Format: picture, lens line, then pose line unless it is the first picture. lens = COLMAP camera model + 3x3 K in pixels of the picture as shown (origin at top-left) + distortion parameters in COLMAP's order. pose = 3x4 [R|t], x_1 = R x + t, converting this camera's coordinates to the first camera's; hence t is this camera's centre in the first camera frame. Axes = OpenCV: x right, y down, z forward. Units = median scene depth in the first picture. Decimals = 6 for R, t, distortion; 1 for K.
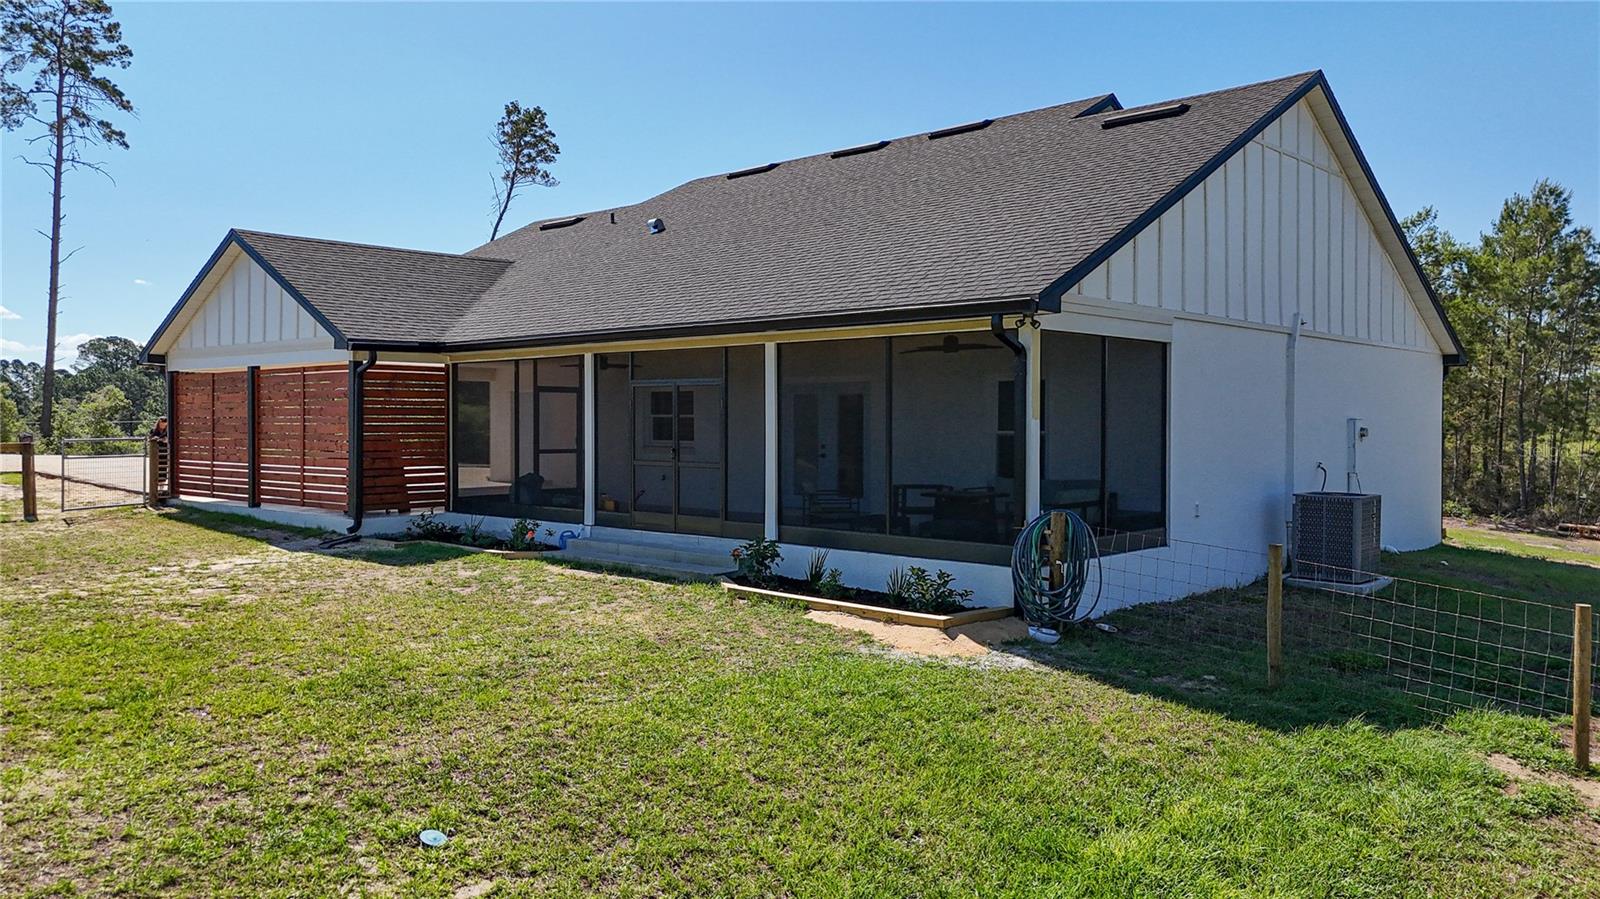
lens RADIAL K [[1194.3, 0, 794.4], [0, 1194.3, 445.8], [0, 0, 1]] dist [0.071530, -0.080235]
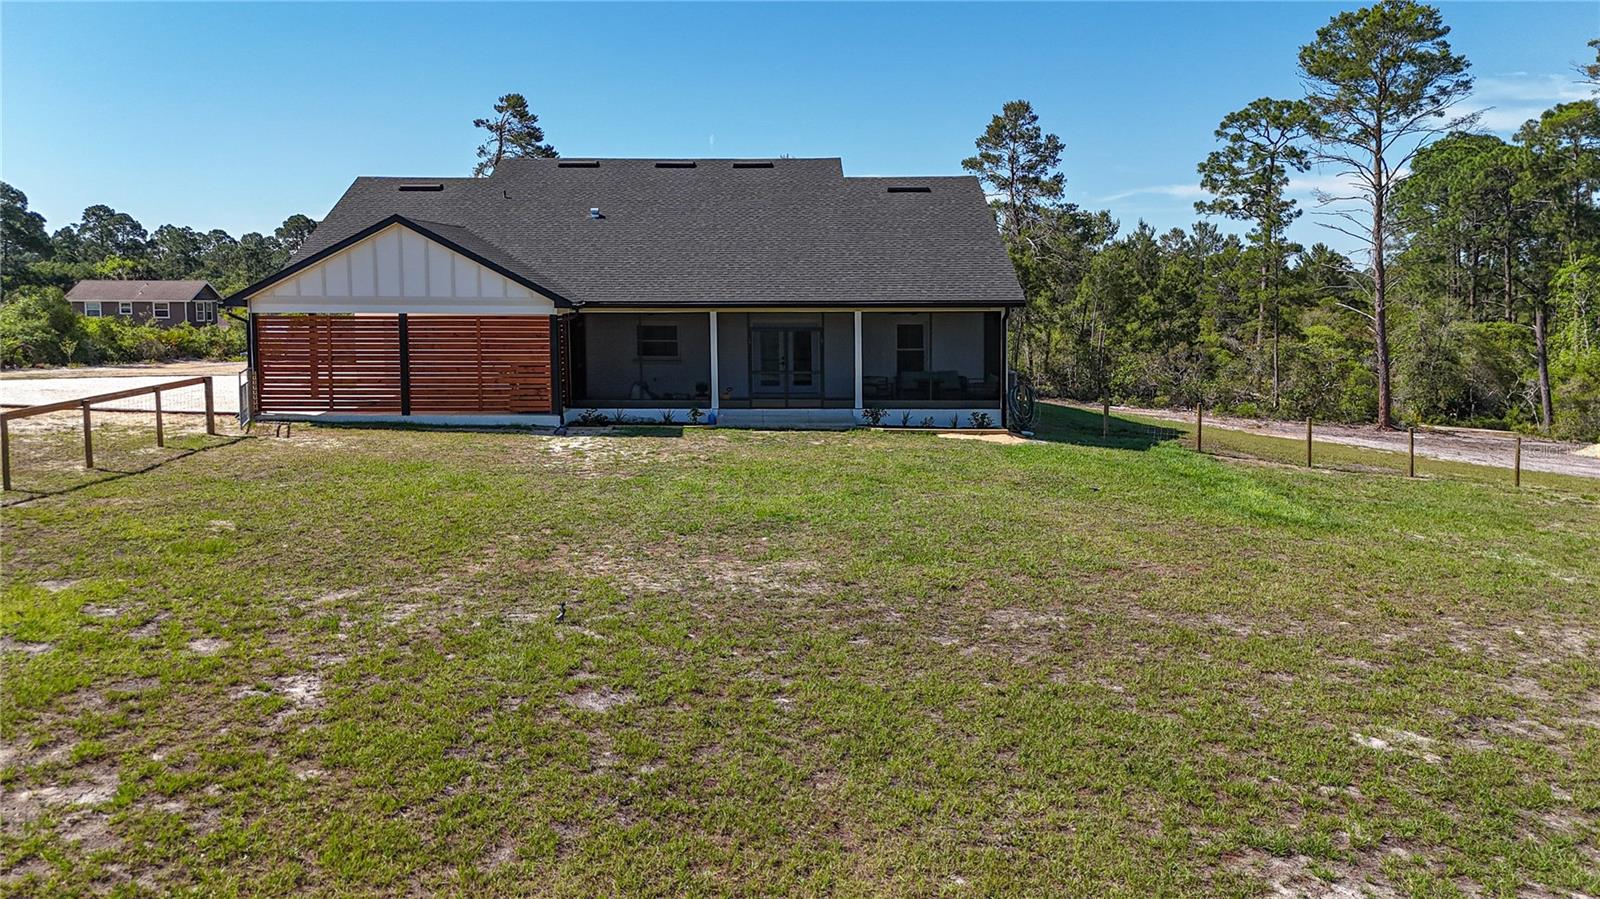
lens RADIAL K [[1194.3, 0, 794.4], [0, 1194.3, 445.8], [0, 0, 1]] dist [0.071530, -0.080235]
pose [[0.720420, -0.094246, 0.687105, -1.145163], [0.008821, 0.991889, 0.126803, -0.090669], [-0.693482, -0.085291, 0.715407, -0.325121]]
